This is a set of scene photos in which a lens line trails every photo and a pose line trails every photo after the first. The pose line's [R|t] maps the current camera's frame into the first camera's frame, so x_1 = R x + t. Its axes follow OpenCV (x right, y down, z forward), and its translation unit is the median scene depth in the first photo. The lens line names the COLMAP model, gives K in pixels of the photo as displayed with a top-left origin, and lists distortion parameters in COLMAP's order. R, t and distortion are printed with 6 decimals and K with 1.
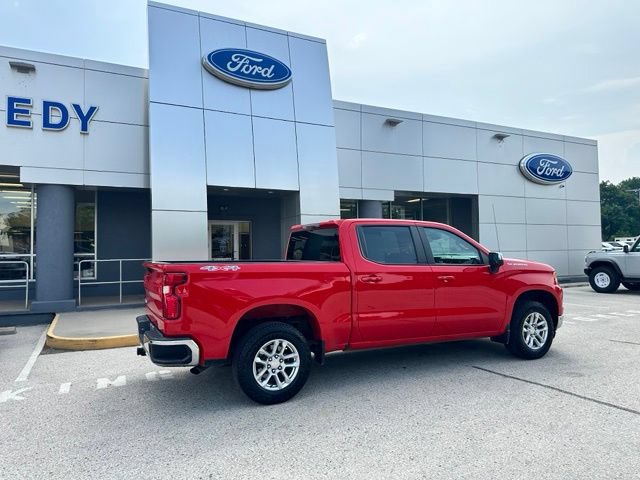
lens RADIAL K [[450.7, 0, 316.7], [0, 450.7, 236.0], [0, 0, 1]] dist [0.046353, -0.059939]
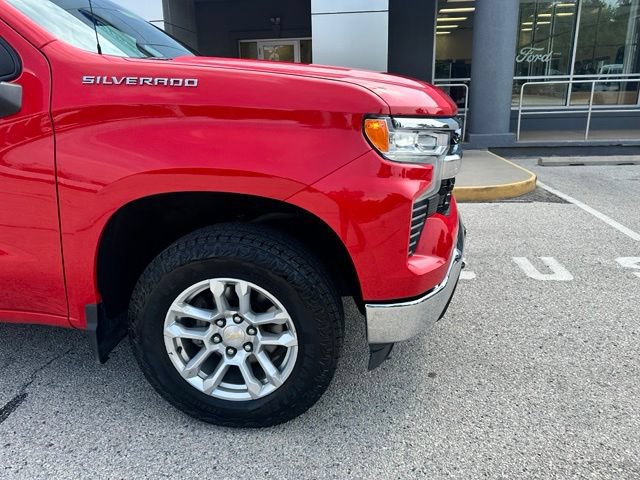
lens RADIAL K [[450.7, 0, 324.1], [0, 450.7, 234.0], [0, 0, 1]] dist [0.046353, -0.059939]
pose [[0.840224, 0.148020, -0.521644, 0.377434], [0.034540, 0.945456, 0.323915, 0.037216], [0.541138, -0.290179, 0.789282, 0.481059]]
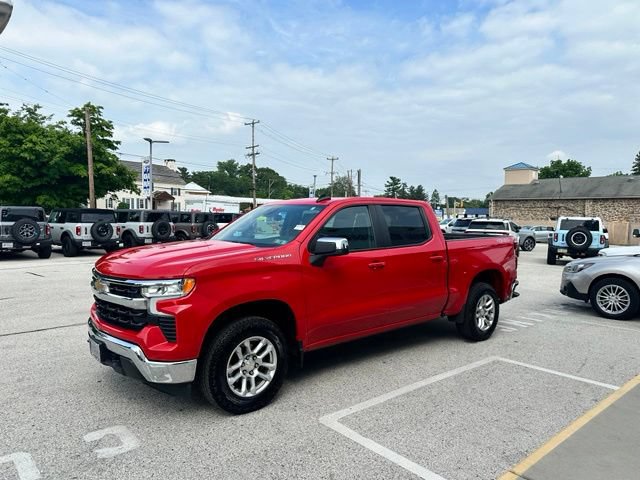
lens RADIAL K [[450.7, 0, 317.6], [0, 450.7, 238.6], [0, 0, 1]] dist [0.046353, -0.059939]
pose [[-0.968408, 0.011595, -0.249100, 0.233307], [0.008875, 0.999888, 0.012038, 0.022813], [0.249211, 0.009447, -0.968403, 1.092439]]
